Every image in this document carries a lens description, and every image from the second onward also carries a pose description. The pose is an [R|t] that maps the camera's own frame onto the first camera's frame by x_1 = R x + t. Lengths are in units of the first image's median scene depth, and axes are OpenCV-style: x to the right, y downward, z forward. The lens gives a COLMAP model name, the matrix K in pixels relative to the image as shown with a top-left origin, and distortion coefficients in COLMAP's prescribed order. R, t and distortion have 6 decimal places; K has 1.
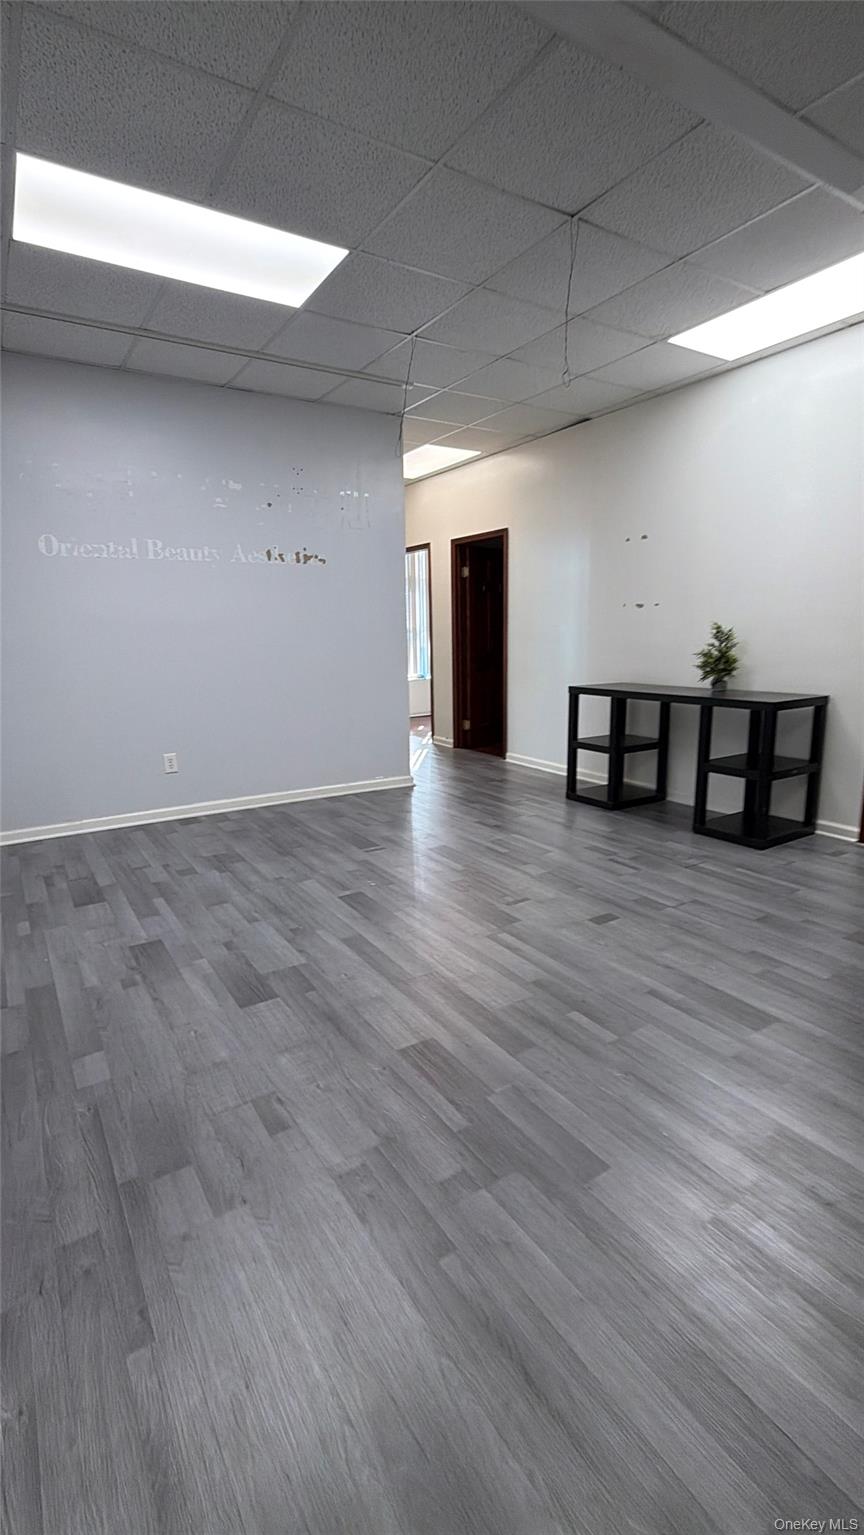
lens RADIAL K [[701.7, 0, 432.0], [0, 701.7, 767.4], [0, 0, 1]] dist [0.001189, 0.000075]
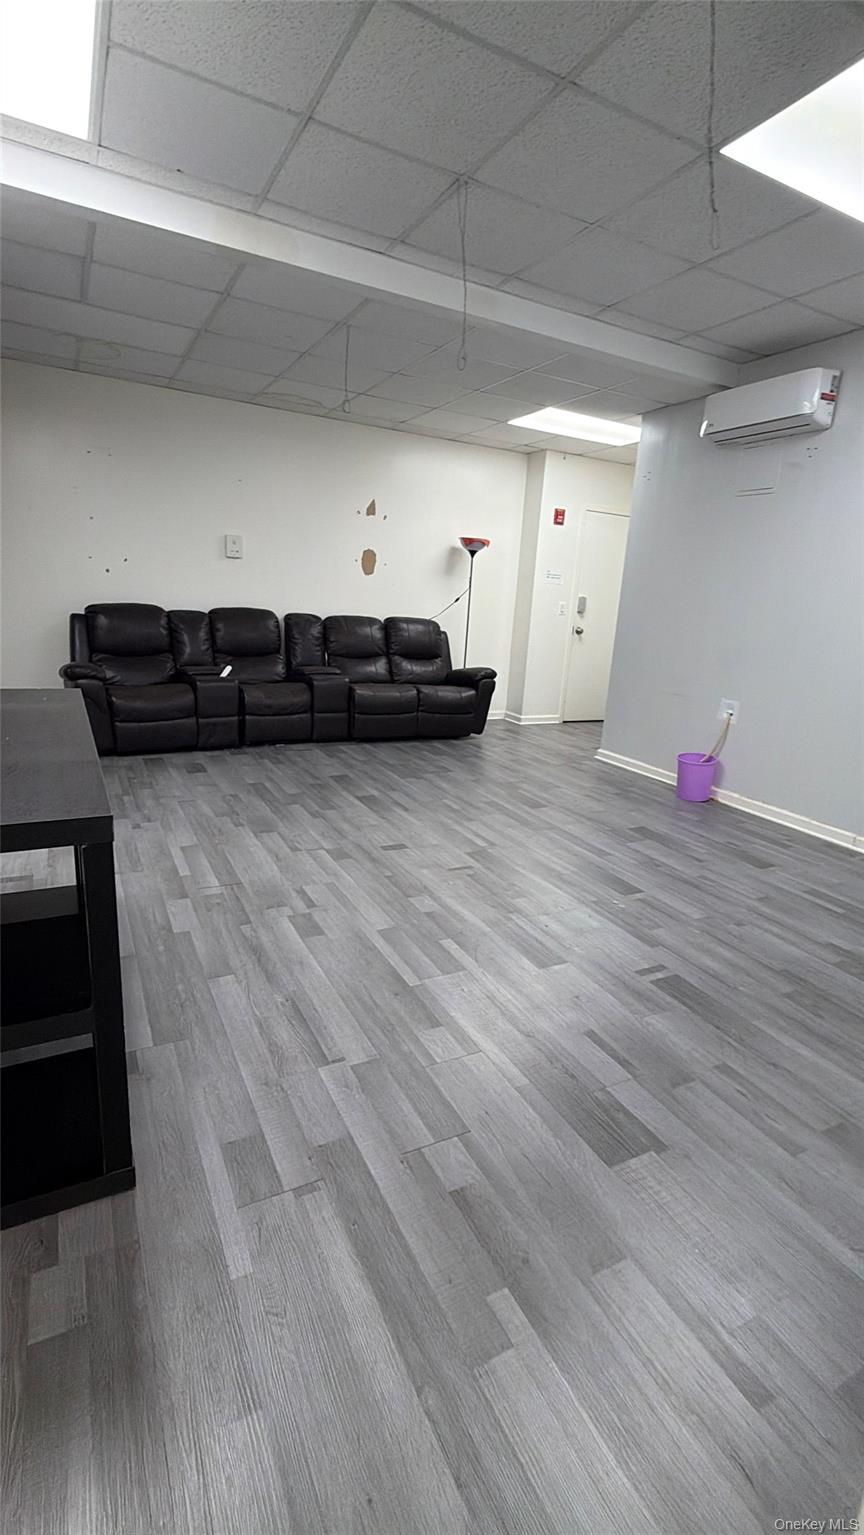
lens RADIAL K [[701.7, 0, 435.1], [0, 701.7, 768.4], [0, 0, 1]] dist [0.001189, 0.000075]
pose [[-0.995170, -0.067358, 0.071410, 0.098911], [-0.031126, 0.906423, 0.421222, -0.383880], [-0.093100, 0.416965, -0.904142, 1.928259]]
